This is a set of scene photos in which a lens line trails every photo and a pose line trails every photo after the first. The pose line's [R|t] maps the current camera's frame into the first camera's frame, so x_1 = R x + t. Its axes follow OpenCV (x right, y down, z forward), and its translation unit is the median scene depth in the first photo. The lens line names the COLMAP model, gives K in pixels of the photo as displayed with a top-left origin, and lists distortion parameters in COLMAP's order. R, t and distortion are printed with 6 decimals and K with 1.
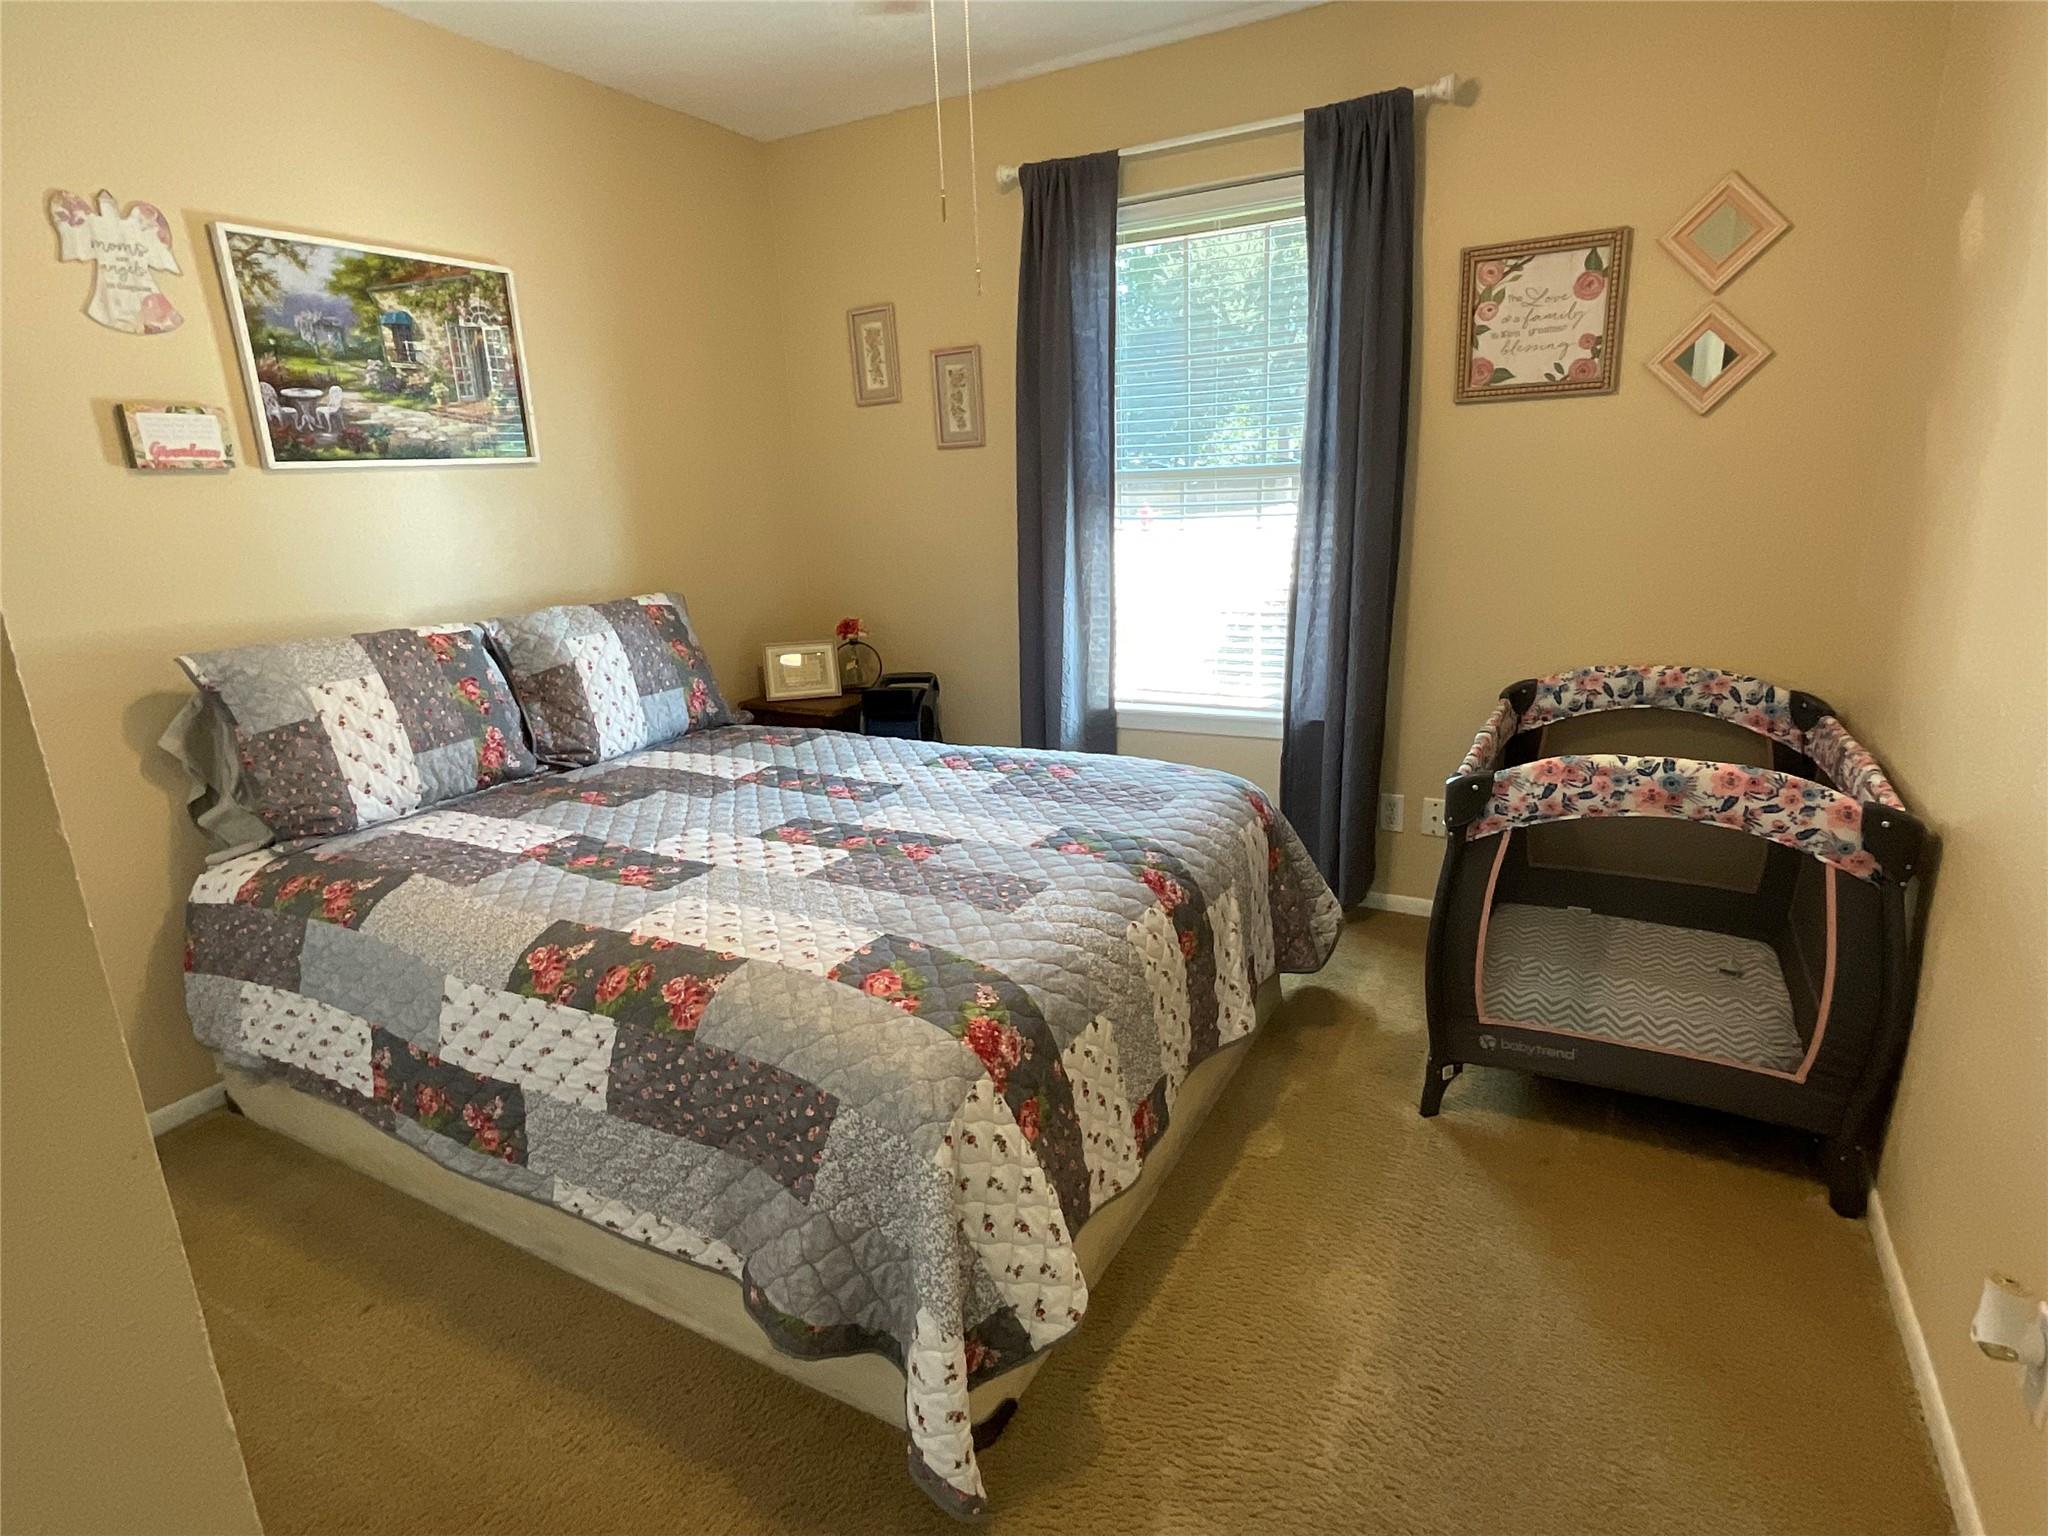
lens RADIAL K [[1073.4, 0, 1017.5], [0, 1073.4, 768.4], [0, 0, 1]] dist [-0.000101, 0.002445]
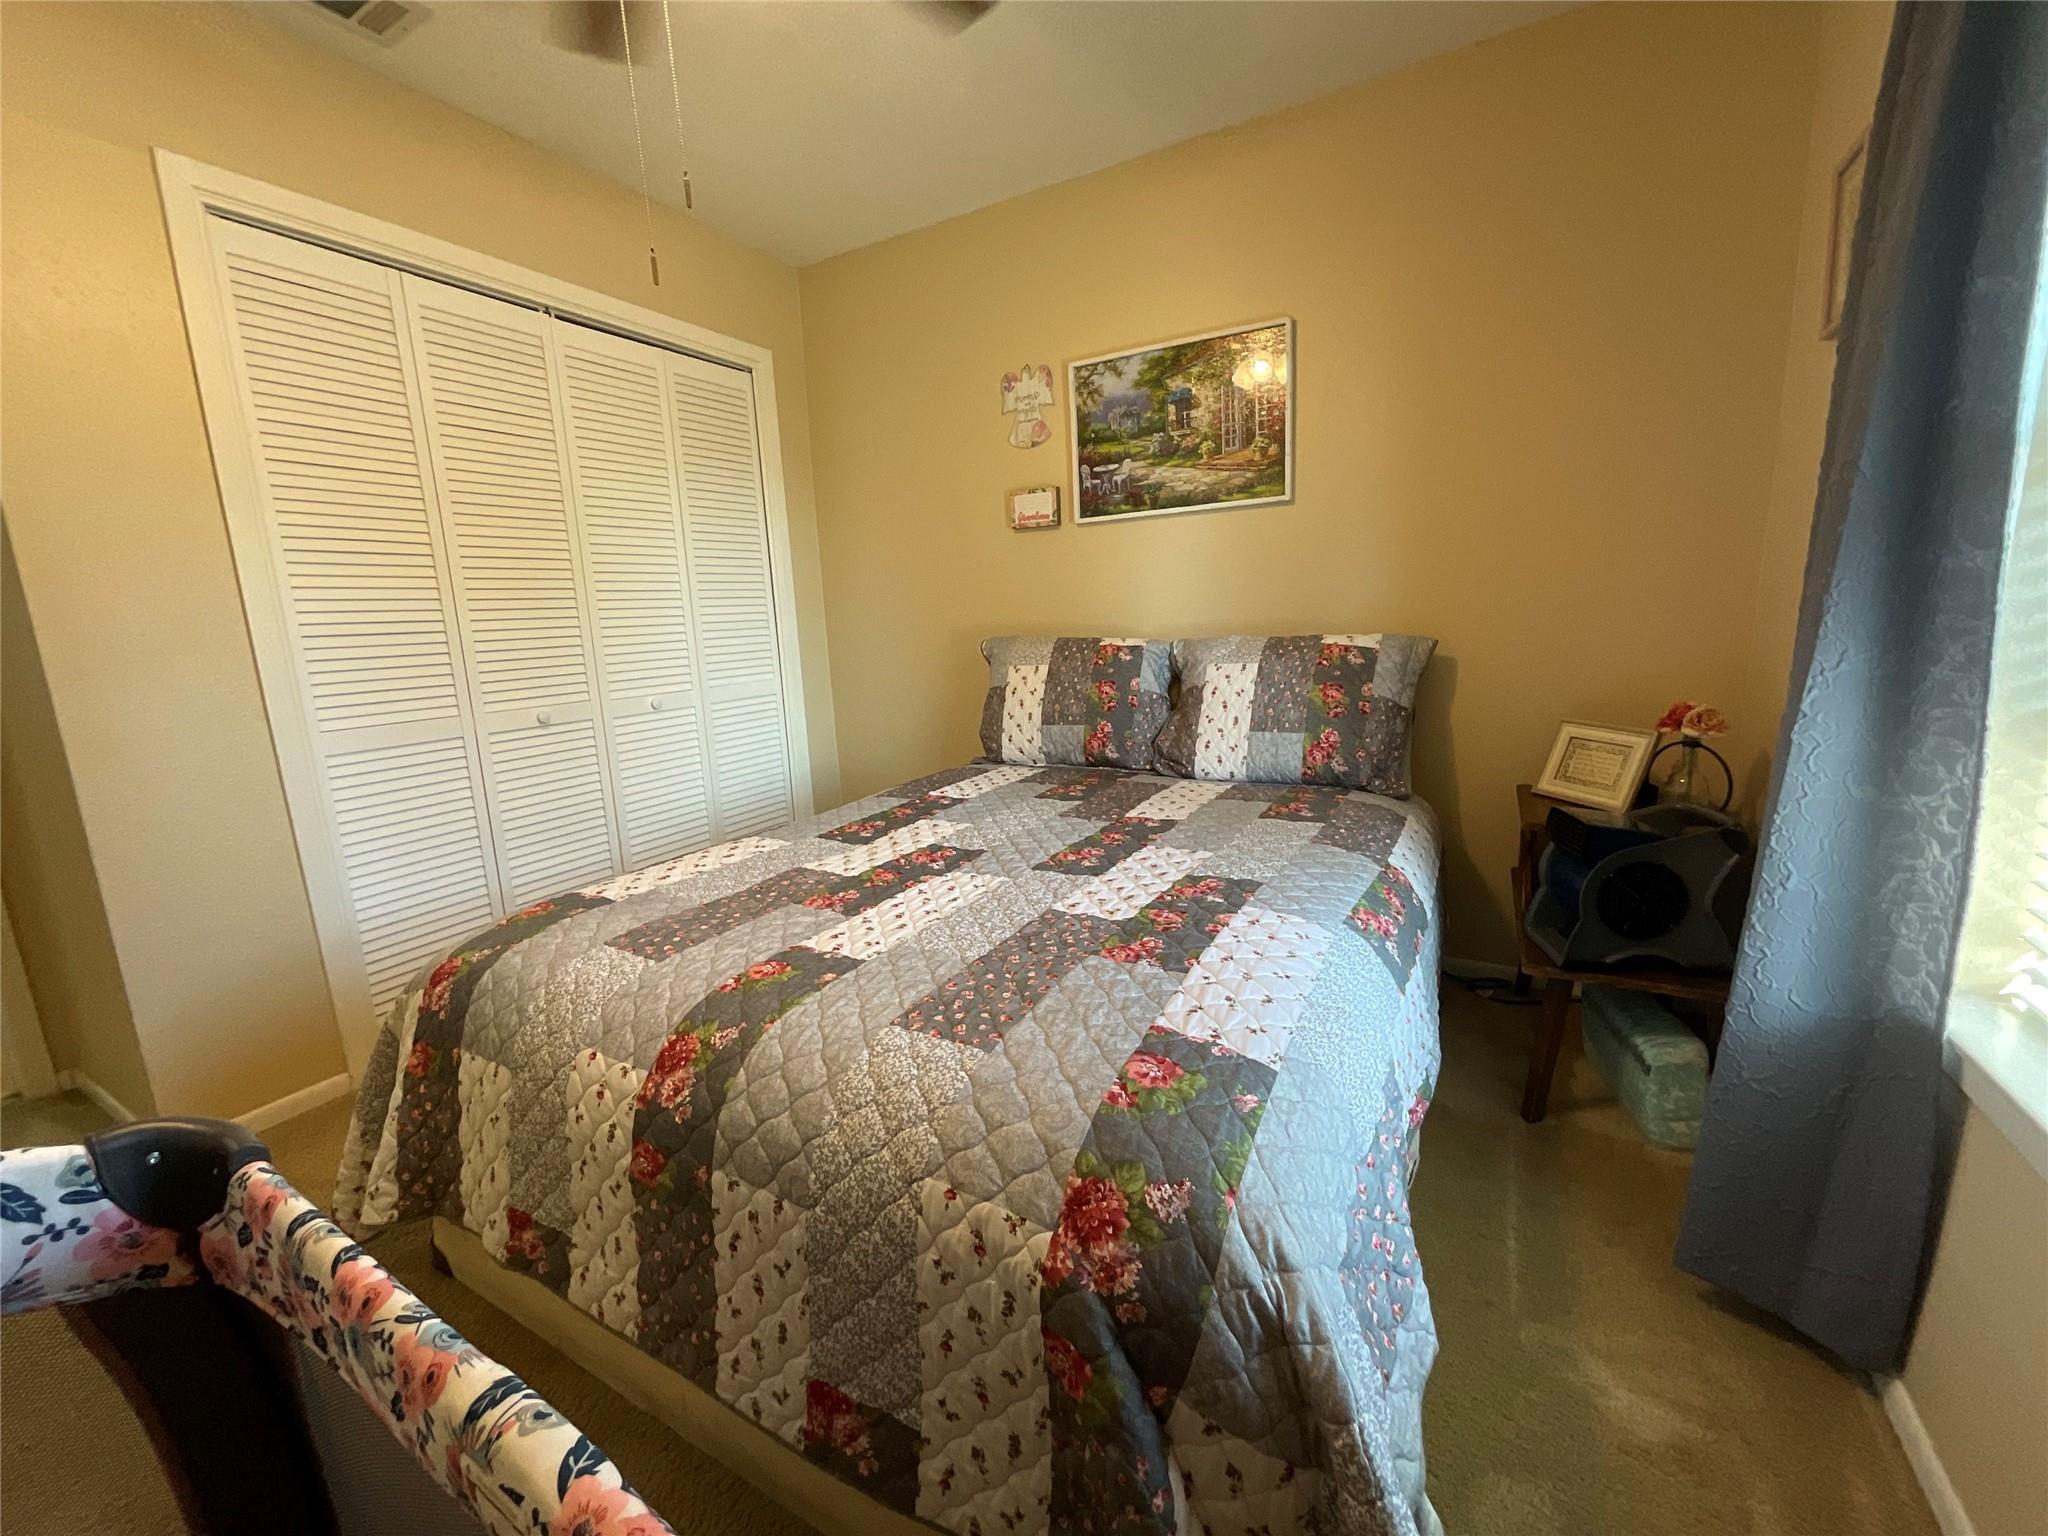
lens RADIAL K [[829.3, 0, 1007.5], [0, 829.3, 767.3], [0, 0, 1]] dist [-0.010952, 0.000530]
pose [[-0.016788, 0.236366, -0.971519, 0.480554], [-0.213774, 0.948339, 0.234421, -0.195135], [0.976739, 0.211621, 0.034608, 0.885606]]
